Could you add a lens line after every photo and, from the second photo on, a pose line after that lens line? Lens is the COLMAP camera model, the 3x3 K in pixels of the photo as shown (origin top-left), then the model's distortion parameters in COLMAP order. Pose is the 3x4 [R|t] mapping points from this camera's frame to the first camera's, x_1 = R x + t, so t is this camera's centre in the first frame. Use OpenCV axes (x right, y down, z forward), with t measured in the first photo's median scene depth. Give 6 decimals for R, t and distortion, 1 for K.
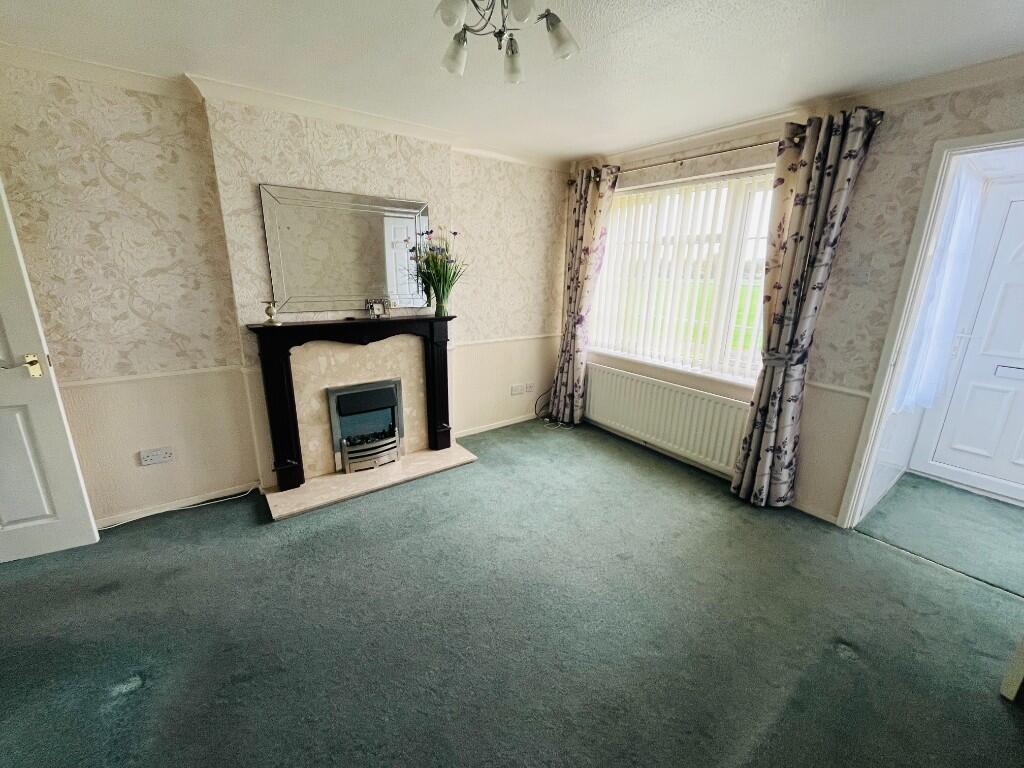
lens RADIAL K [[417.7, 0, 510.9], [0, 417.7, 379.2], [0, 0, 1]] dist [-0.000005, 0.000148]
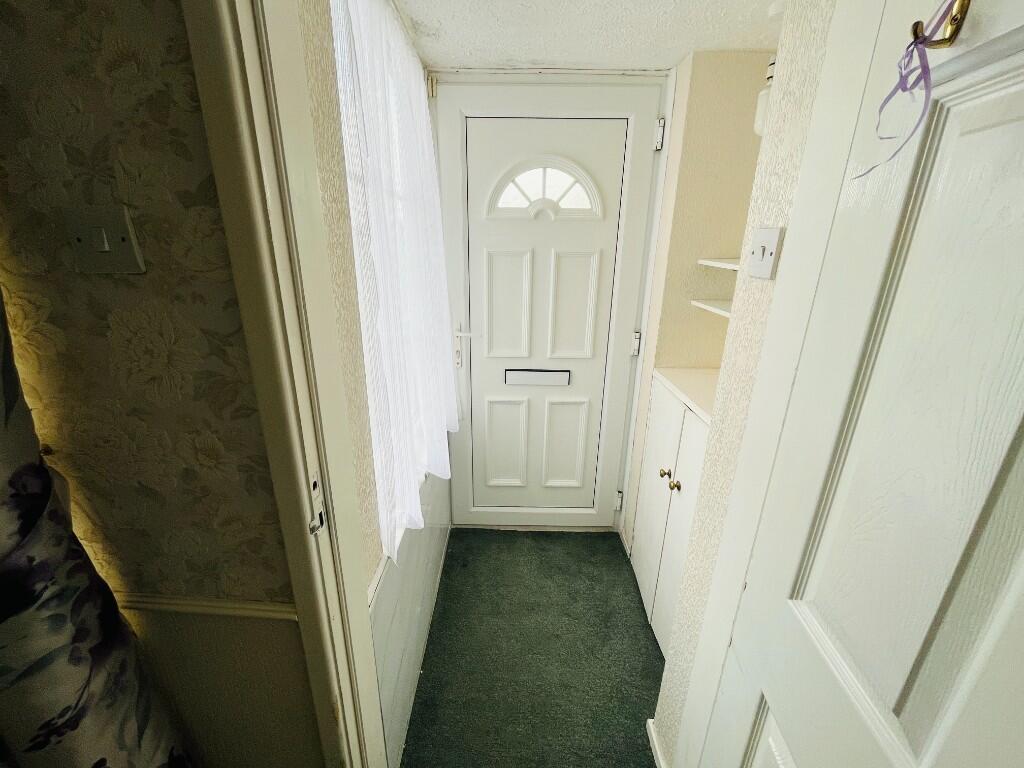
lens RADIAL K [[417.7, 0, 509.4], [0, 417.7, 386.9], [0, 0, 1]] dist [-0.000005, 0.000148]
pose [[0.612068, -0.265990, 0.744729, 0.765202], [0.205940, 0.962855, 0.174641, -0.156171], [-0.763519, 0.046477, 0.644111, 0.650924]]
